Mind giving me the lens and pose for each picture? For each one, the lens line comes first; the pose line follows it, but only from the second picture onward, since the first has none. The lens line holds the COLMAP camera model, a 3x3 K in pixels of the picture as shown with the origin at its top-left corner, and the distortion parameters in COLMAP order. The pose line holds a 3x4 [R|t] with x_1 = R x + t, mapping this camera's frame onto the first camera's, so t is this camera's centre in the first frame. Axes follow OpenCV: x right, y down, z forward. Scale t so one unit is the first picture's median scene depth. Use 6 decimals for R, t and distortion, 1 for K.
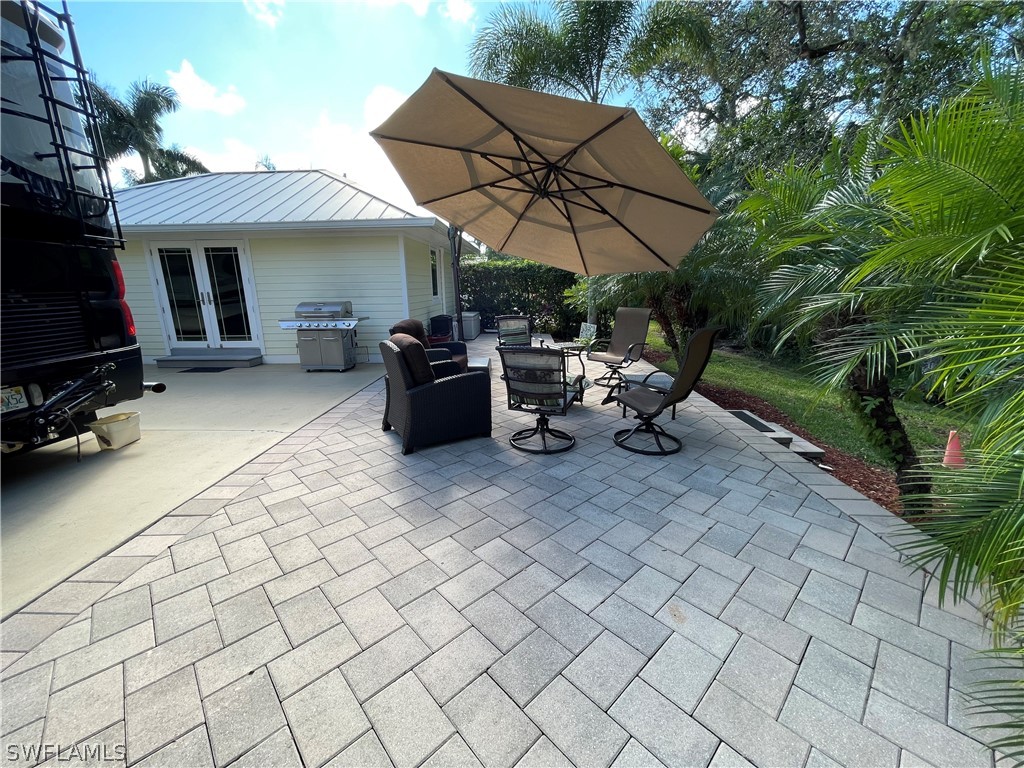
lens RADIAL K [[411.3, 0, 508.5], [0, 411.3, 386.0], [0, 0, 1]] dist [-0.003000, 0.000267]
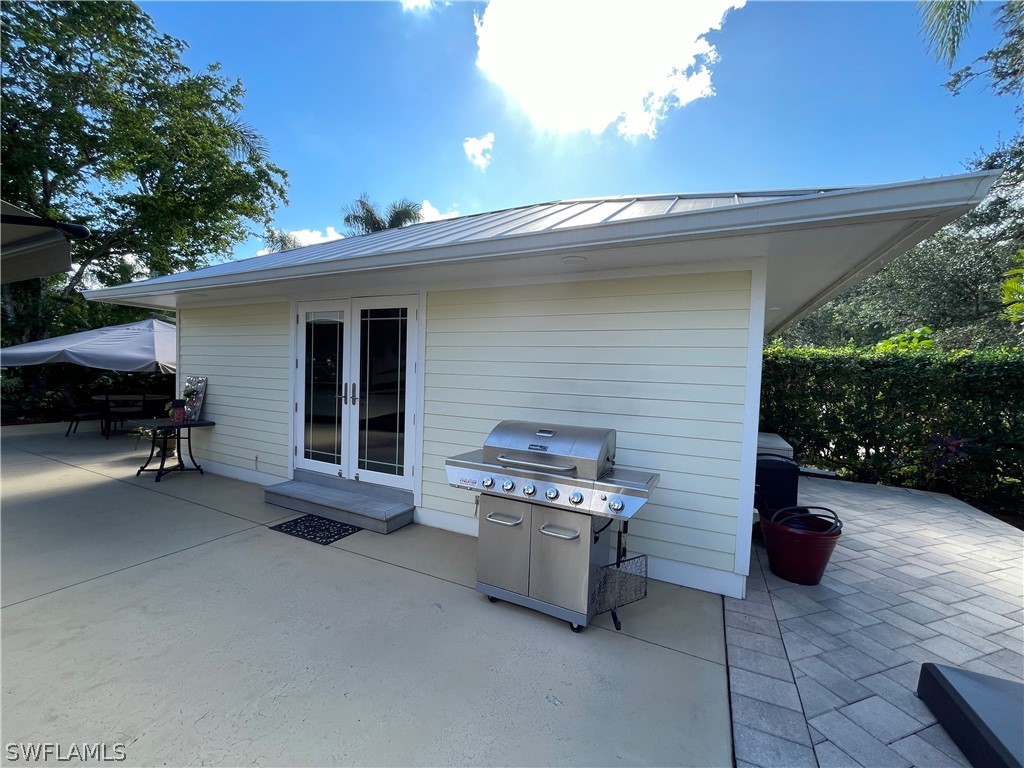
lens RADIAL K [[411.3, 0, 508.5], [0, 411.3, 386.0], [0, 0, 1]] dist [-0.003000, 0.000267]
pose [[0.914853, 0.056970, -0.399748, -0.588780], [-0.139267, 0.973768, -0.179947, -0.295286], [0.379011, 0.220297, 0.898788, 1.098233]]
